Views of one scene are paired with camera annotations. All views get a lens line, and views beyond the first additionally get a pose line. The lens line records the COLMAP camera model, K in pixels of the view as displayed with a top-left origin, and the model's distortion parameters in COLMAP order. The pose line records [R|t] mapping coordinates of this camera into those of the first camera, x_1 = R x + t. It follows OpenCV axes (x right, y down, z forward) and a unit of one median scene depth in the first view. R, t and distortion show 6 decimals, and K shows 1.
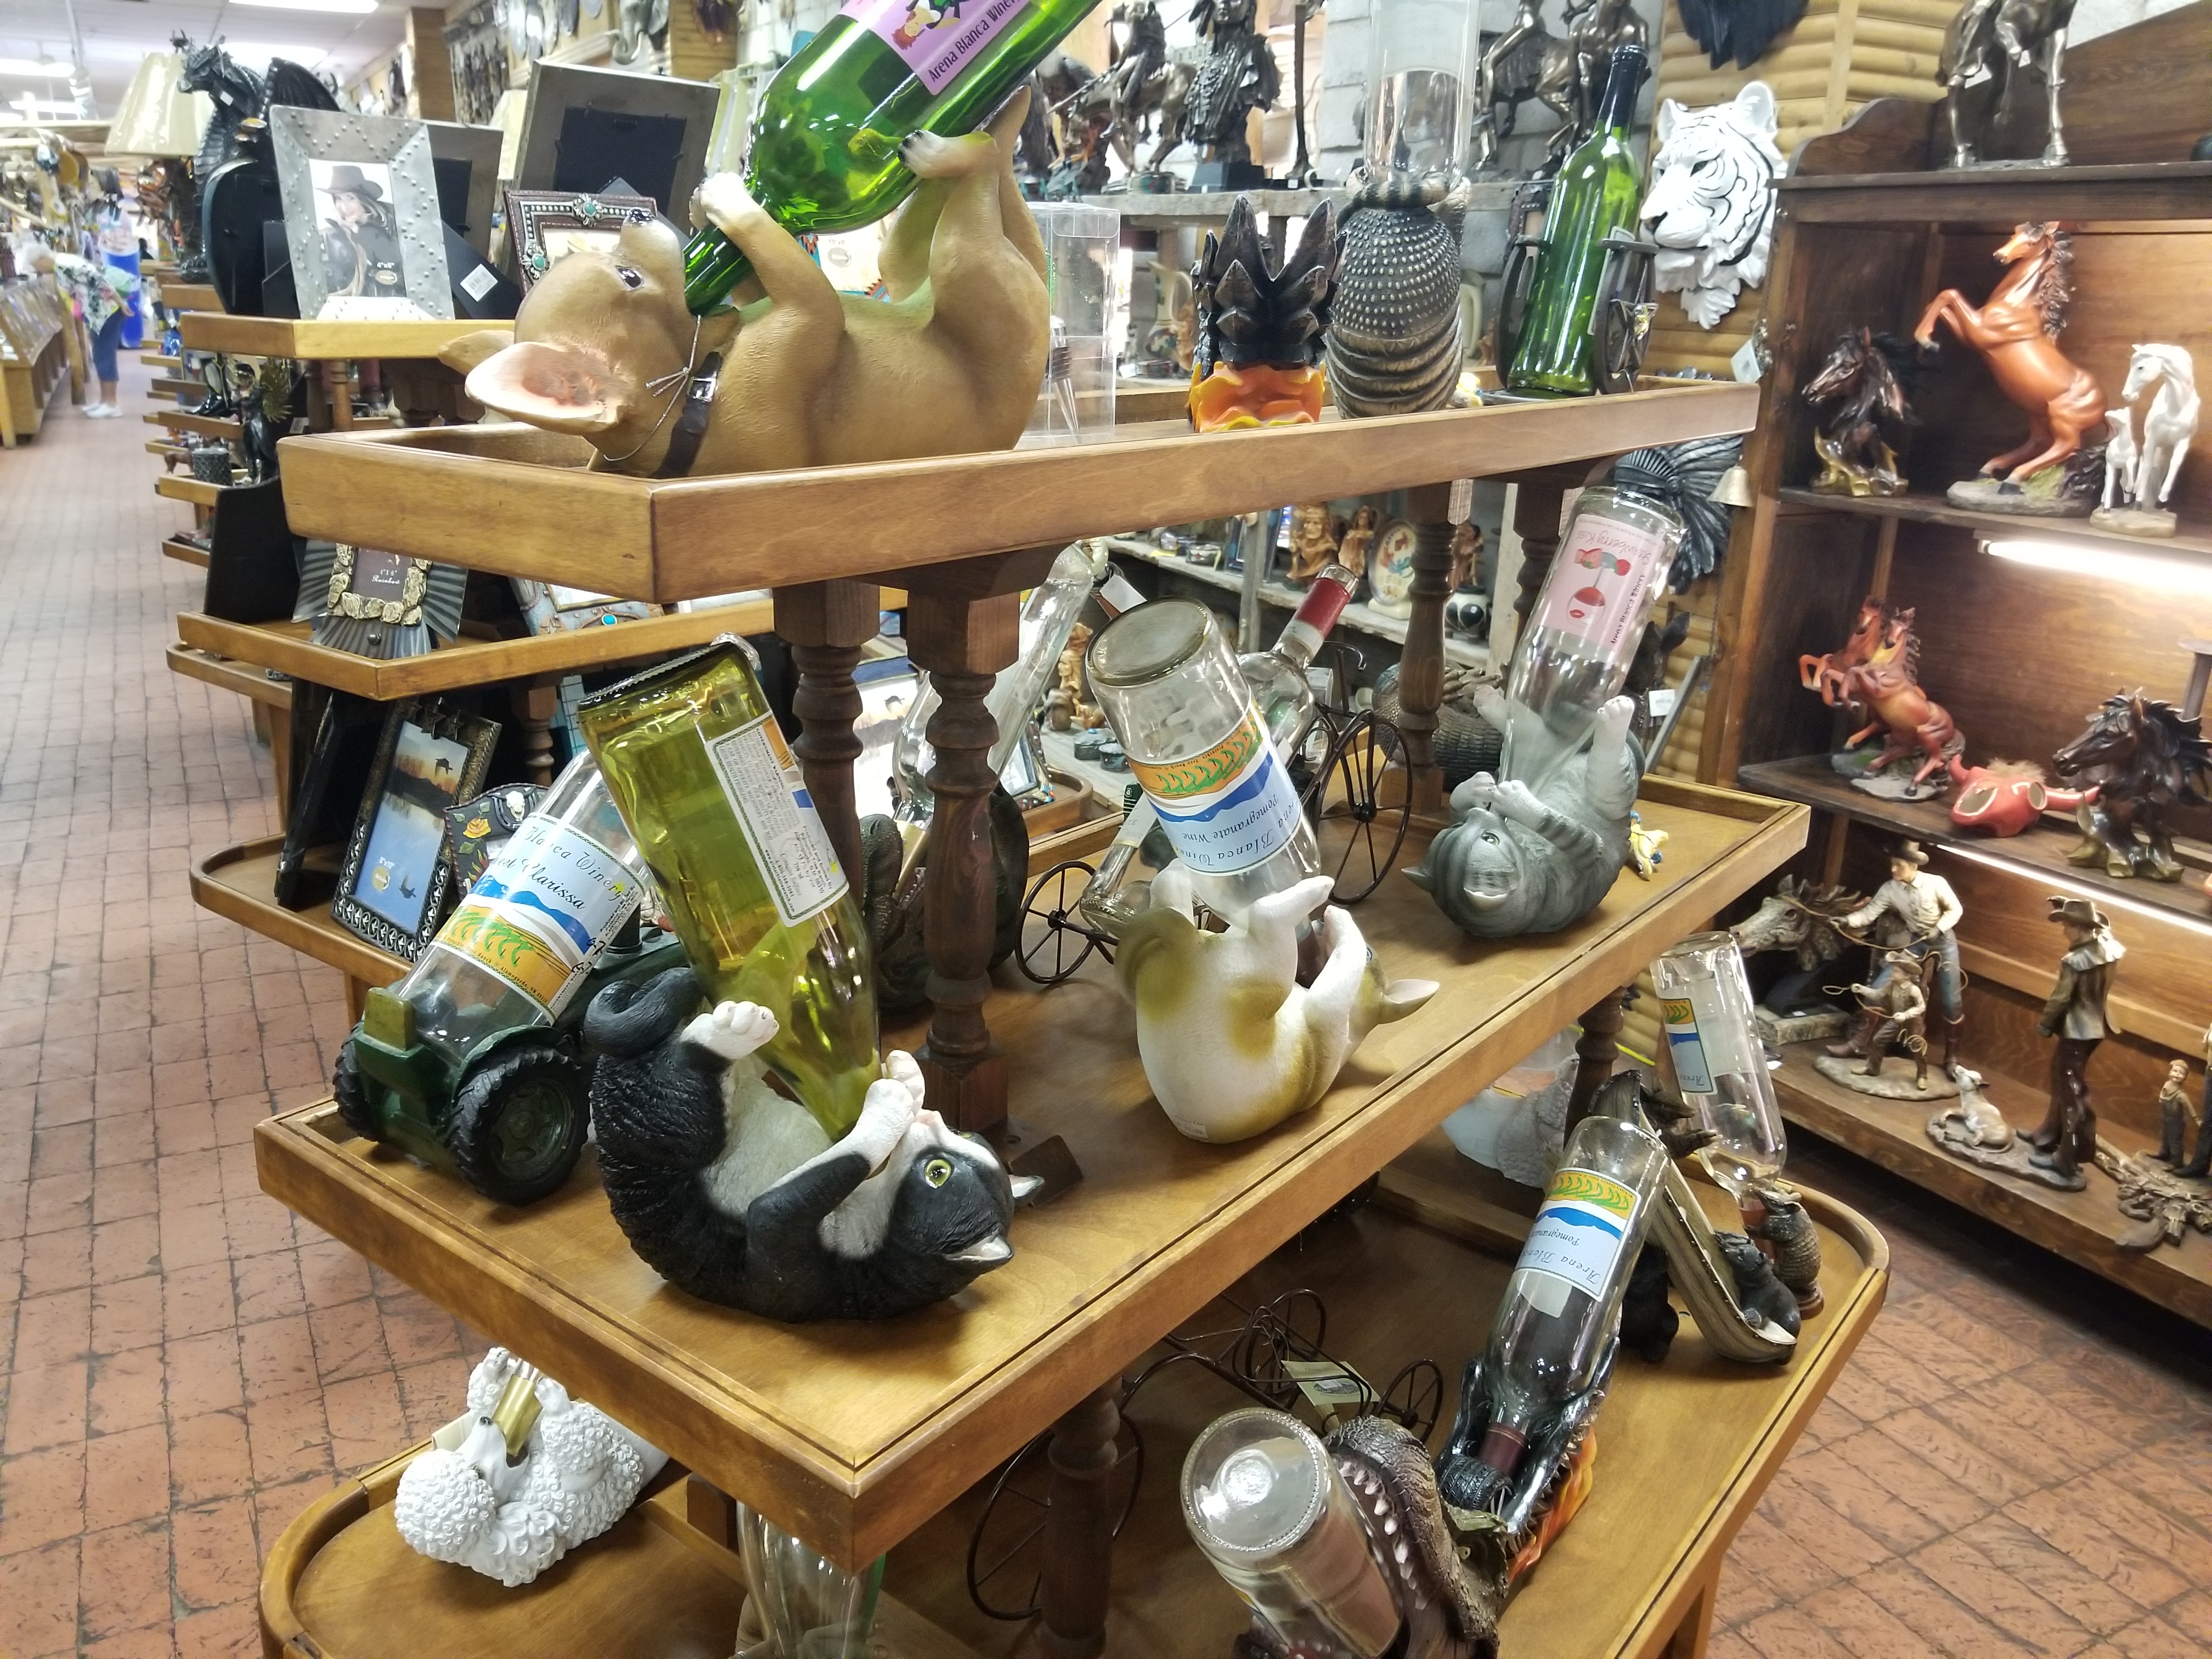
lens RADIAL K [[1749.2, 0, 1106.0], [0, 1749.2, 829.5], [0, 0, 1]] dist [0.005543, -0.006704]
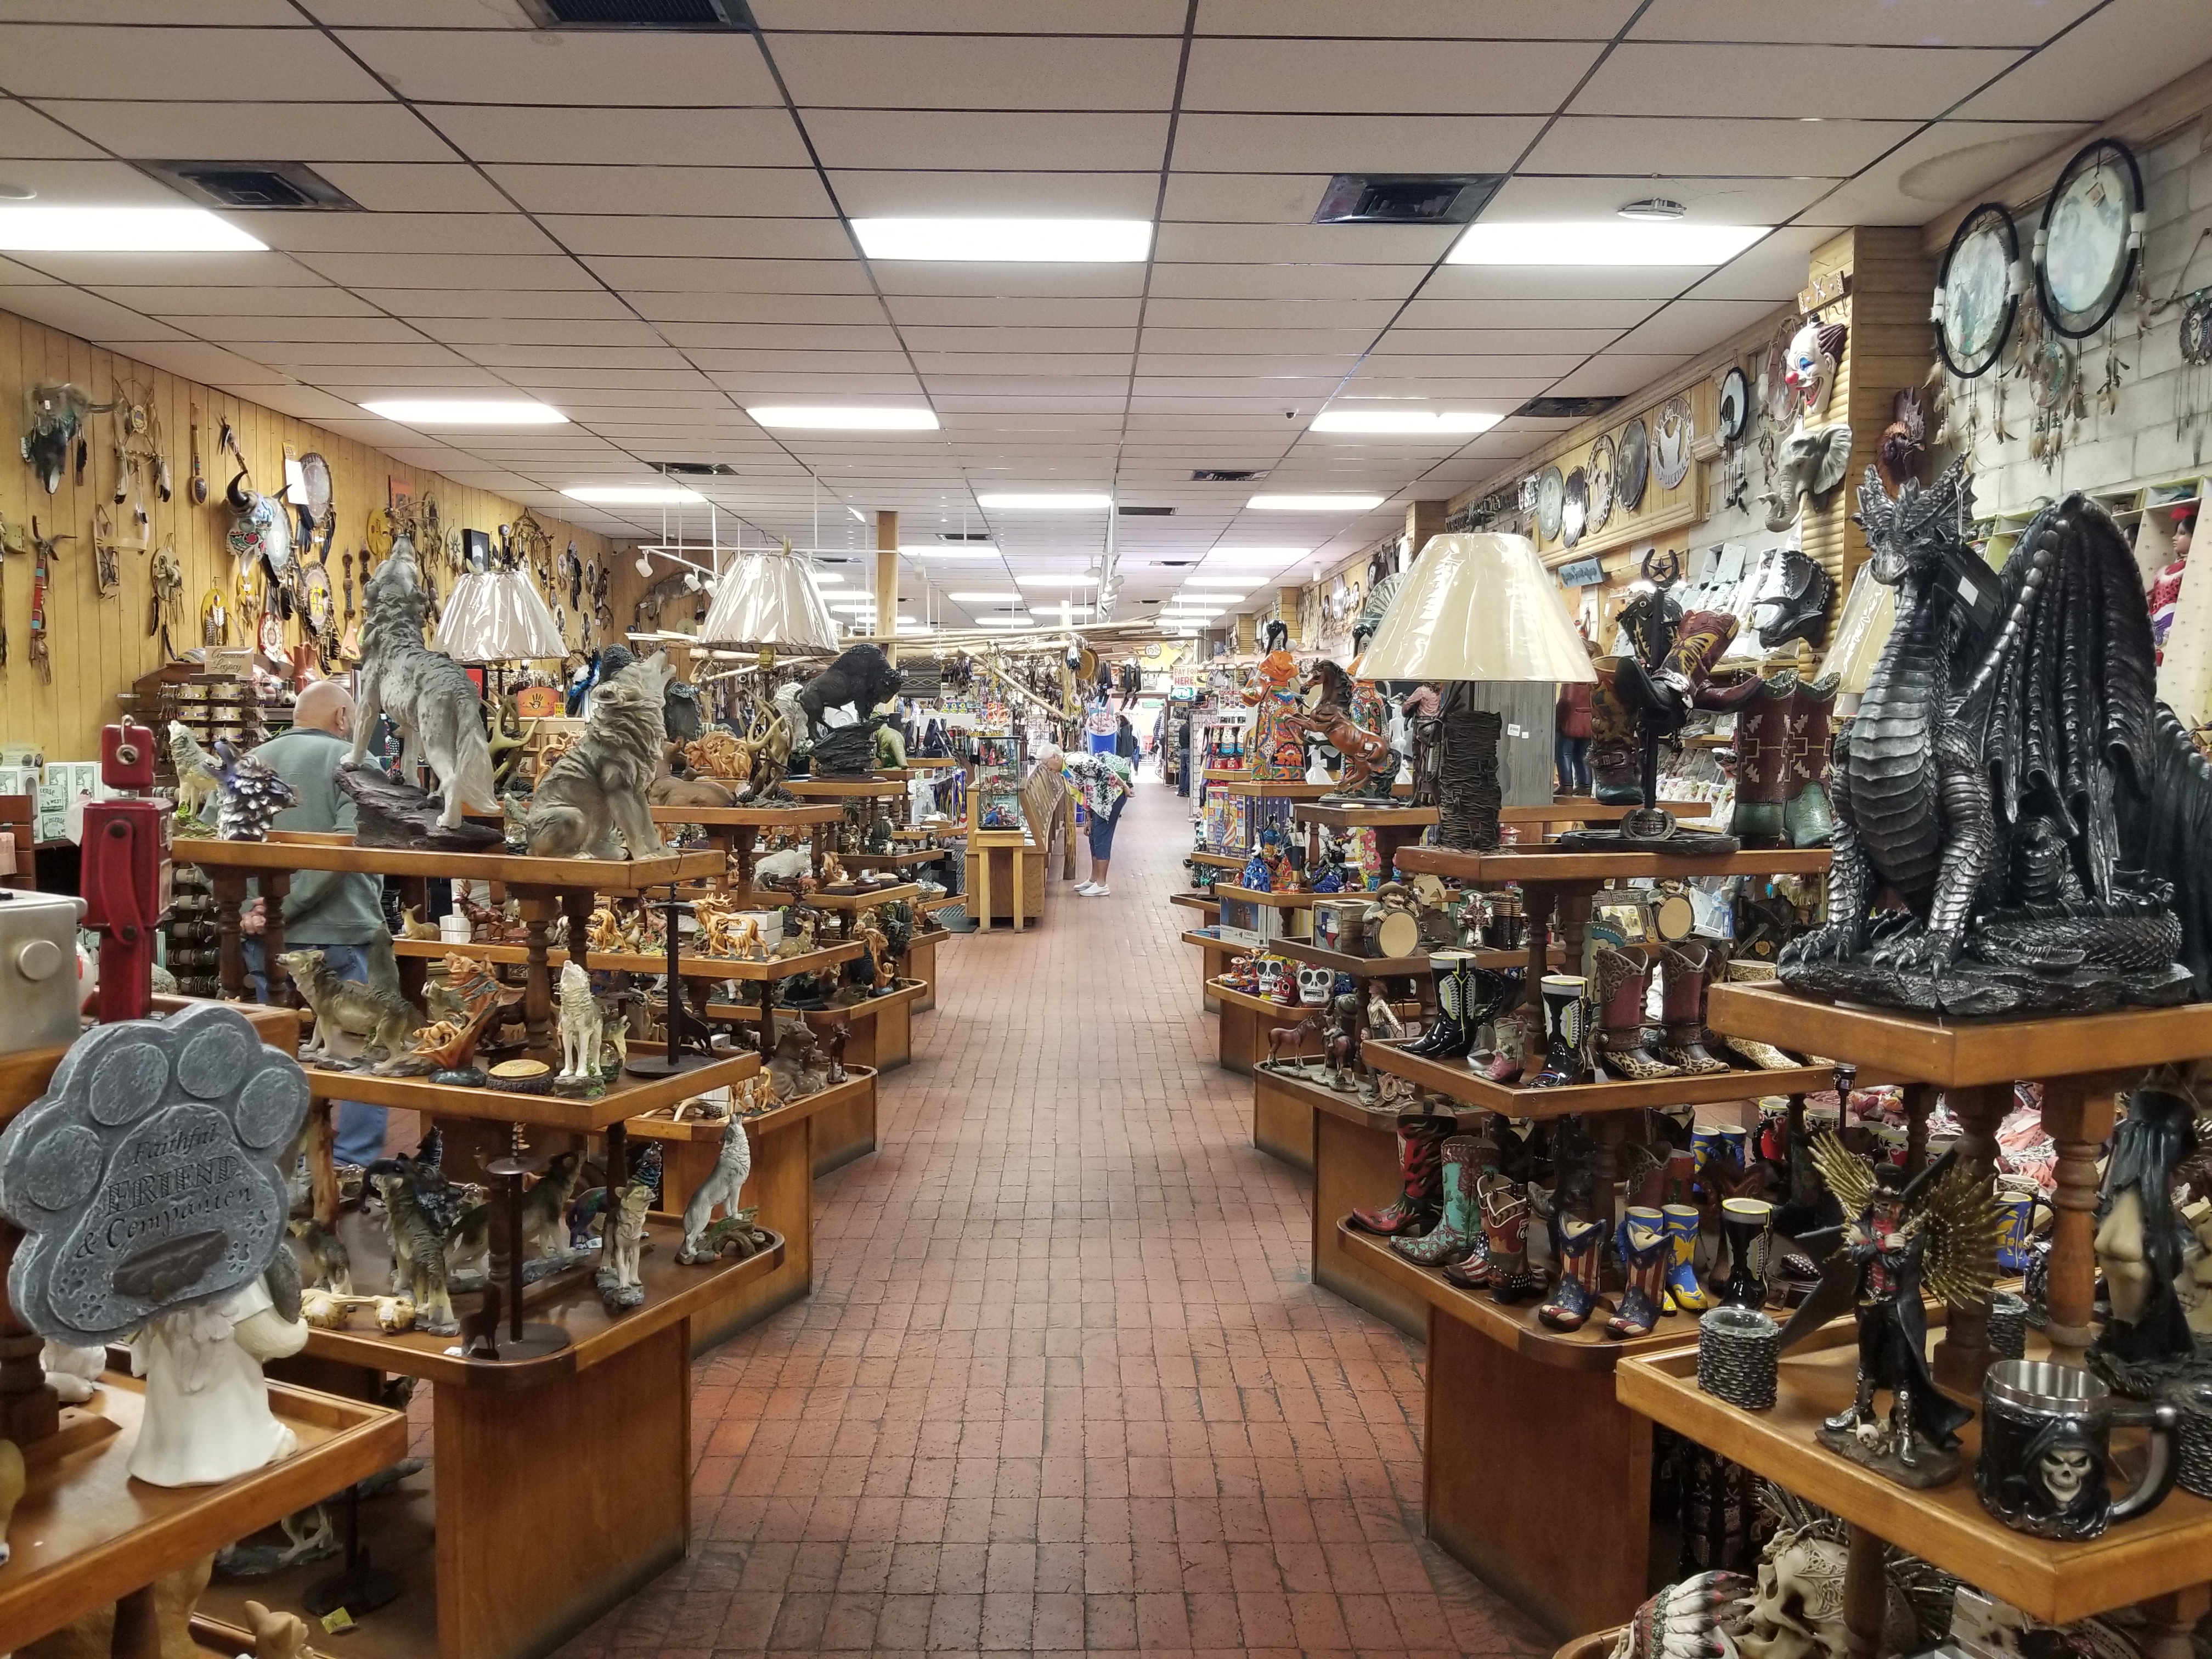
lens RADIAL K [[1749.2, 0, 1106.0], [0, 1749.2, 829.5], [0, 0, 1]] dist [0.005543, -0.006704]
pose [[0.890151, 0.008142, -0.455593, -0.098108], [-0.121361, 0.967962, -0.219821, -0.047753], [0.439207, 0.250965, 0.862621, 0.108983]]
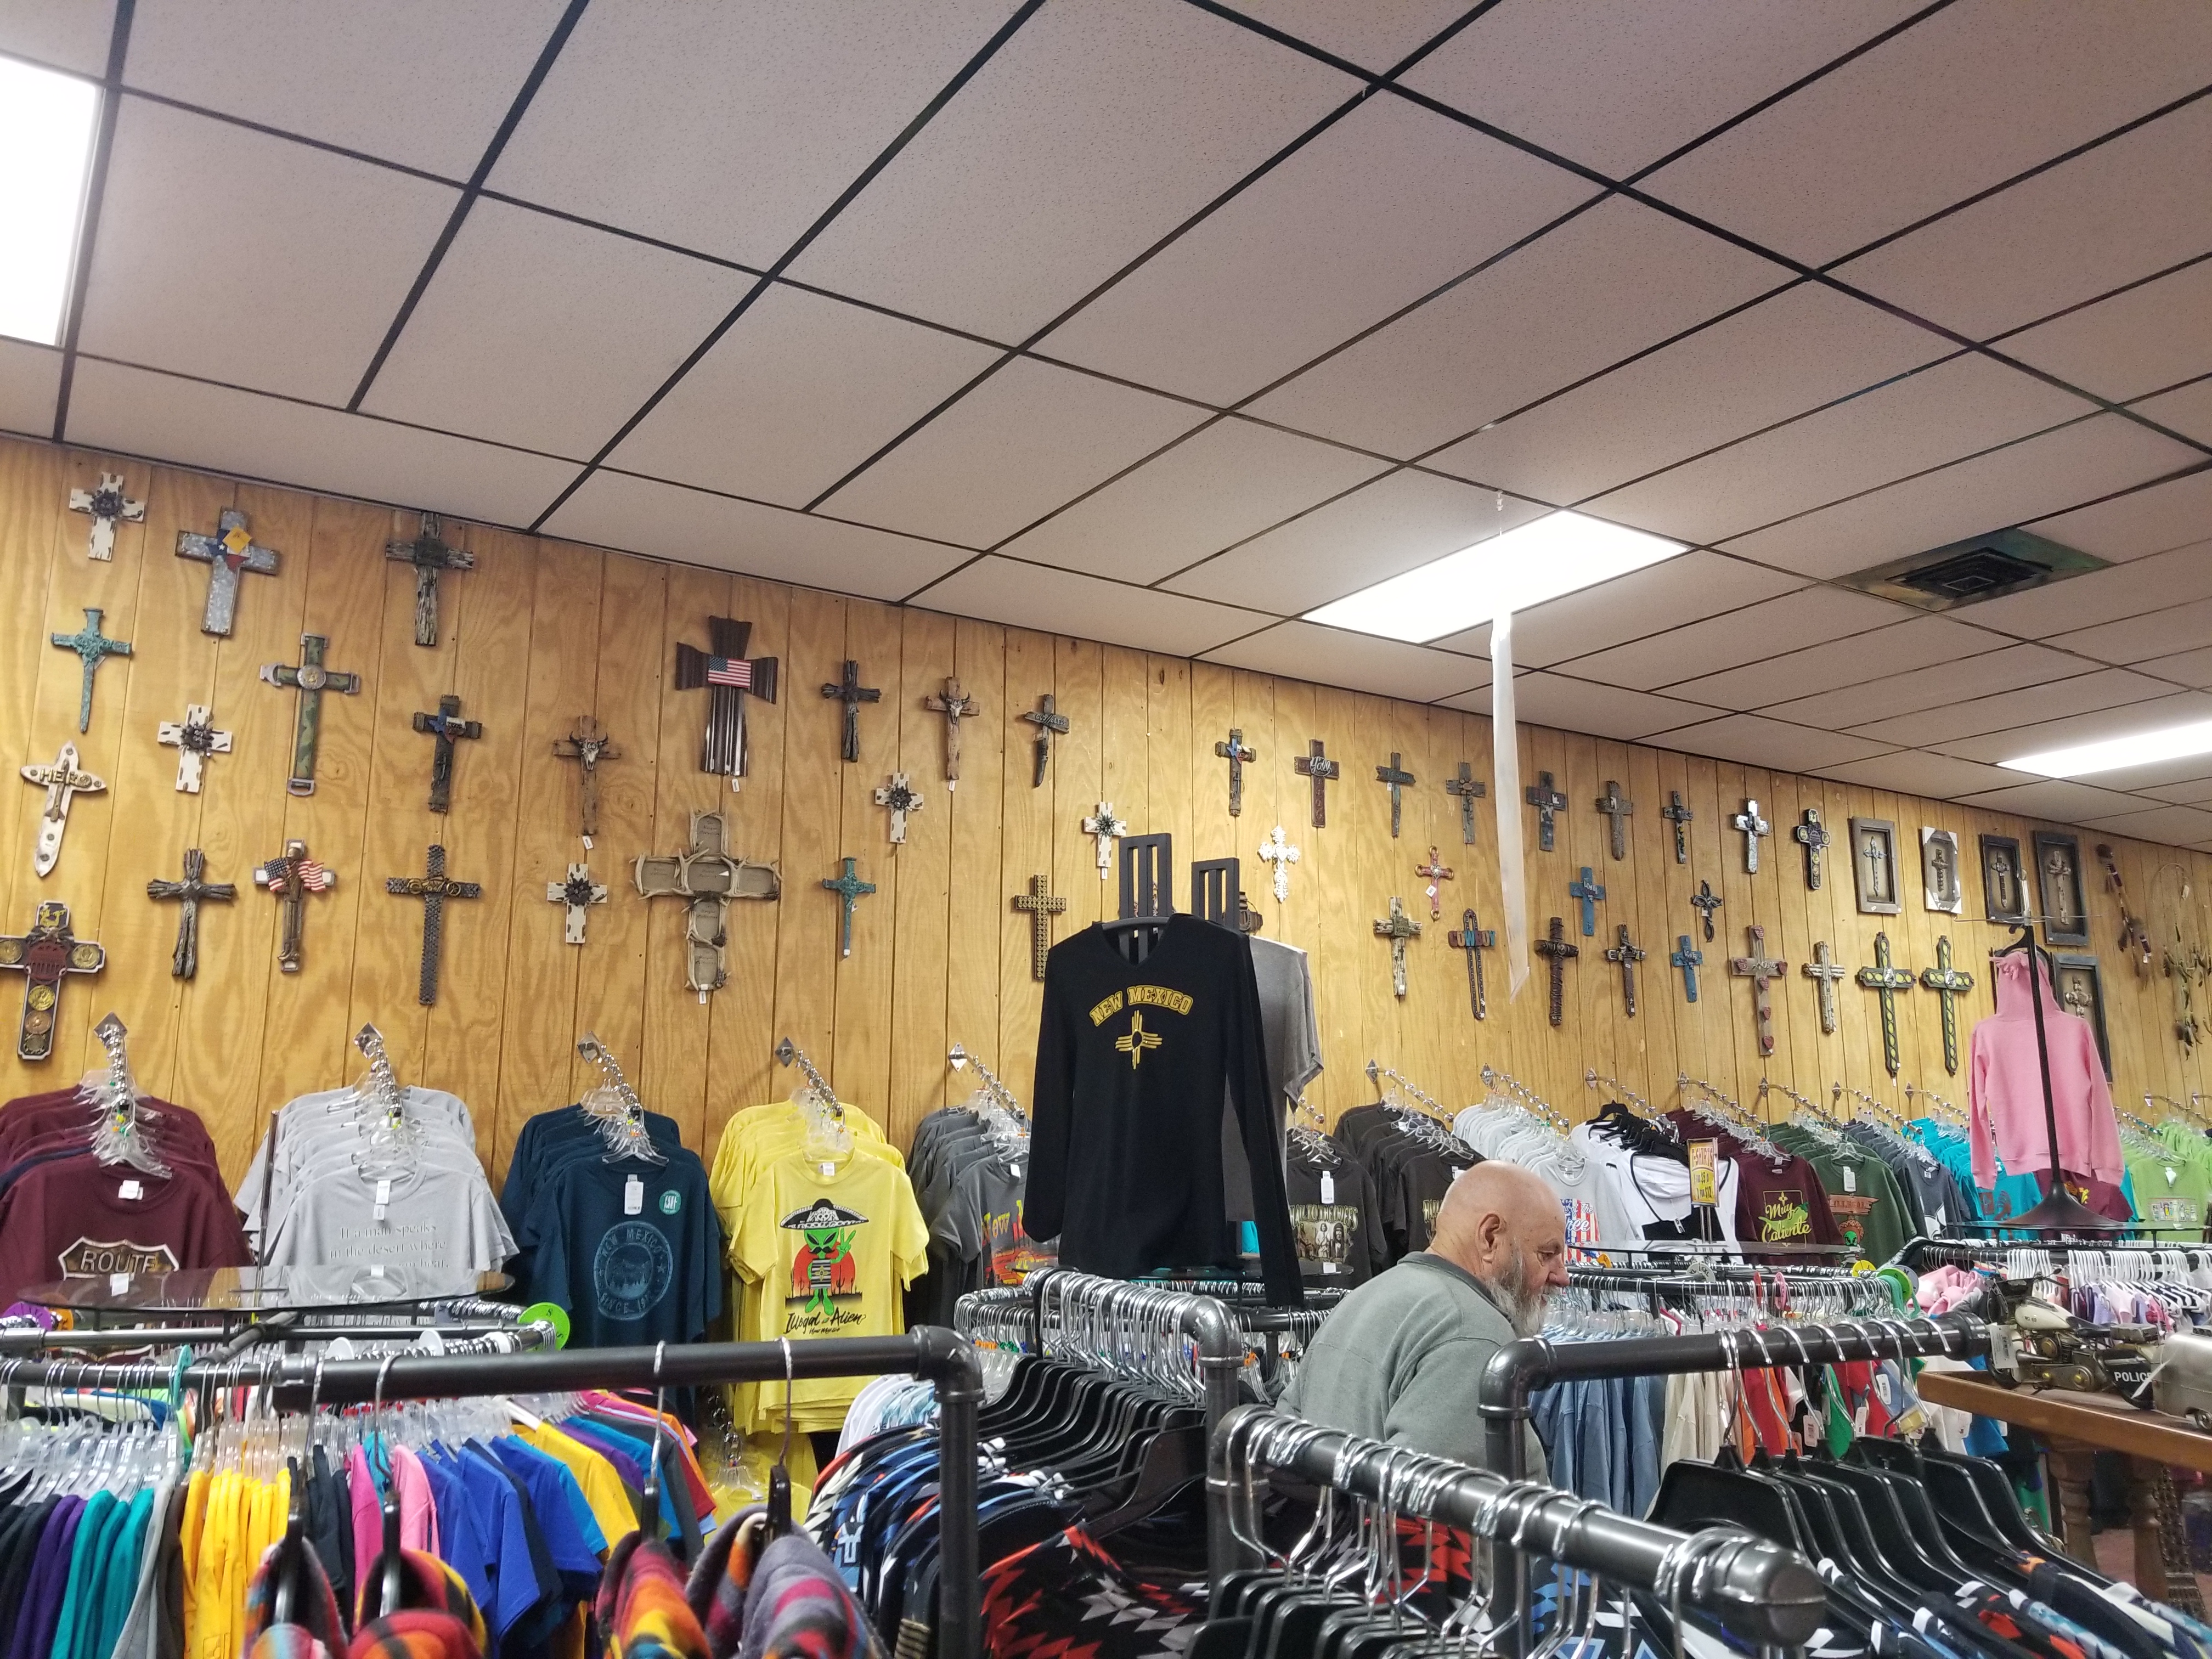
lens RADIAL K [[1749.2, 0, 1106.0], [0, 1749.2, 829.5], [0, 0, 1]] dist [0.005543, -0.006704]
pose [[0.081993, -0.213694, -0.973454, -0.254372], [-0.311194, 0.922417, -0.228702, -0.143660], [0.946803, 0.321685, 0.009131, 0.357929]]
